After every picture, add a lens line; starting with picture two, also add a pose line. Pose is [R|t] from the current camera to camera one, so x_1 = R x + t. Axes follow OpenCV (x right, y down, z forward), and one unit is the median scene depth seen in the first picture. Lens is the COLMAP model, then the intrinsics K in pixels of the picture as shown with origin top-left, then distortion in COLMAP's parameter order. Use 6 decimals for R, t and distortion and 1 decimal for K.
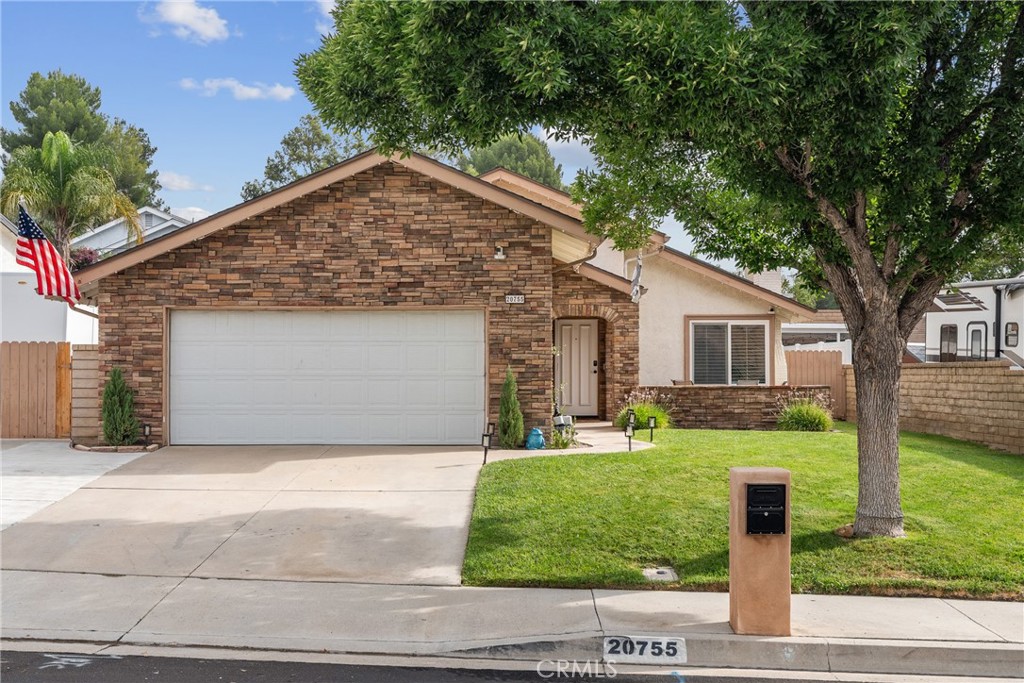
lens RADIAL K [[1220.1, 0, 512.0], [0, 1220.1, 341.5], [0, 0, 1]] dist [0.005327, -0.020474]
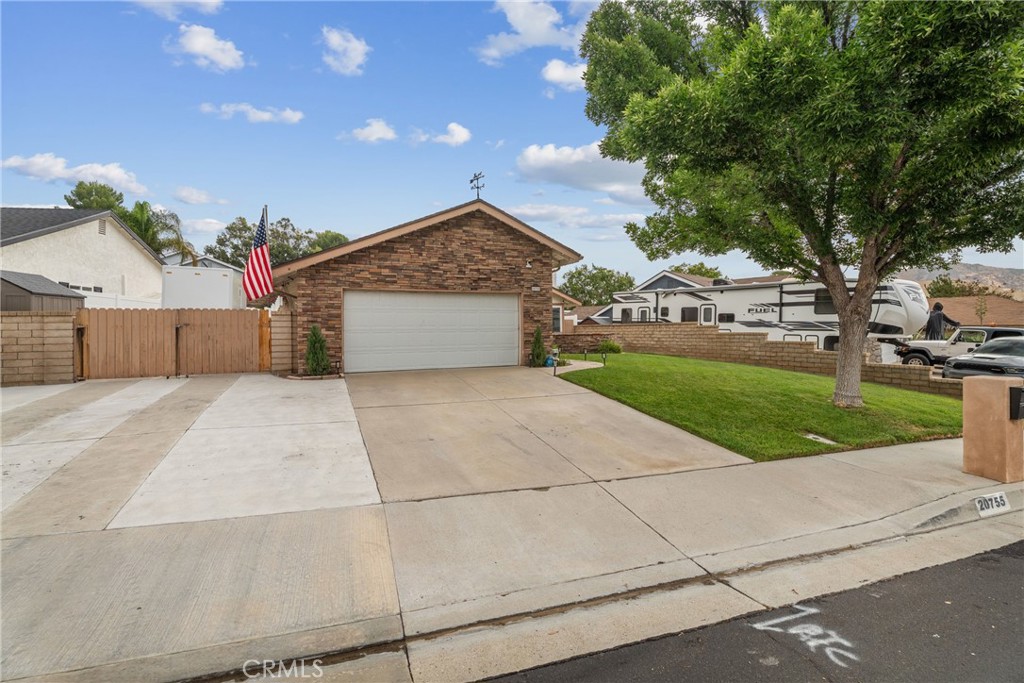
lens RADIAL K [[456.5, 0, 511.9], [0, 456.5, 323.8], [0, 0, 1]] dist [0.000237, 0.000140]
pose [[0.919002, -0.003925, 0.394233, -0.314714], [0.001076, 0.999972, 0.007449, 0.014955], [-0.394251, -0.006421, 0.918980, 0.355096]]
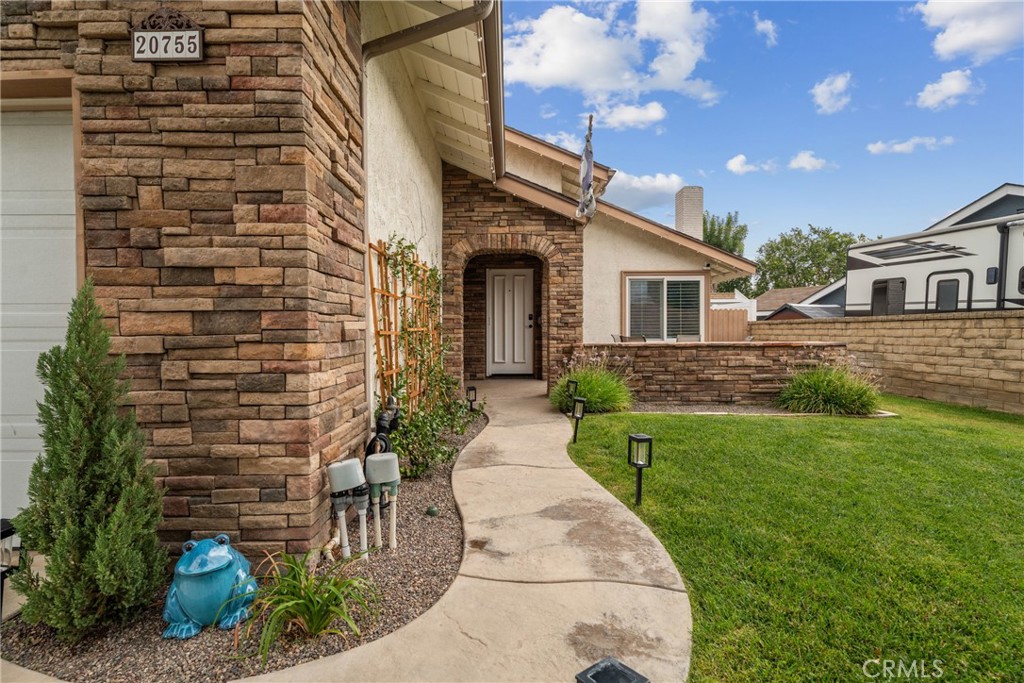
lens RADIAL K [[453.4, 0, 507.4], [0, 453.4, 337.8], [0, 0, 1]] dist [0.001411, 0.000573]
pose [[0.999695, -0.001927, -0.024612, 0.080670], [0.002909, 0.999199, 0.039924, 0.027014], [0.024515, -0.039983, 0.998900, 0.896711]]
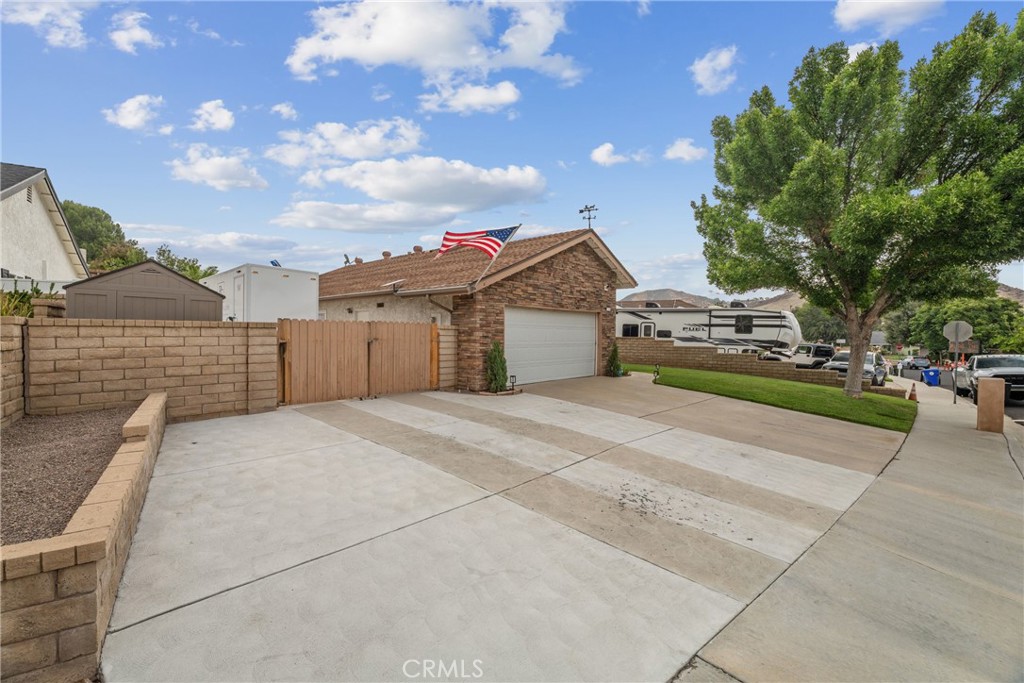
lens RADIAL K [[455.2, 0, 508.2], [0, 455.2, 328.9], [0, 0, 1]] dist [-0.001381, -0.000020]
pose [[0.667236, 0.015237, 0.744690, -0.733569], [-0.022765, 0.999741, -0.000058, 0.005294], [-0.744498, -0.016914, 0.667410, 0.582734]]
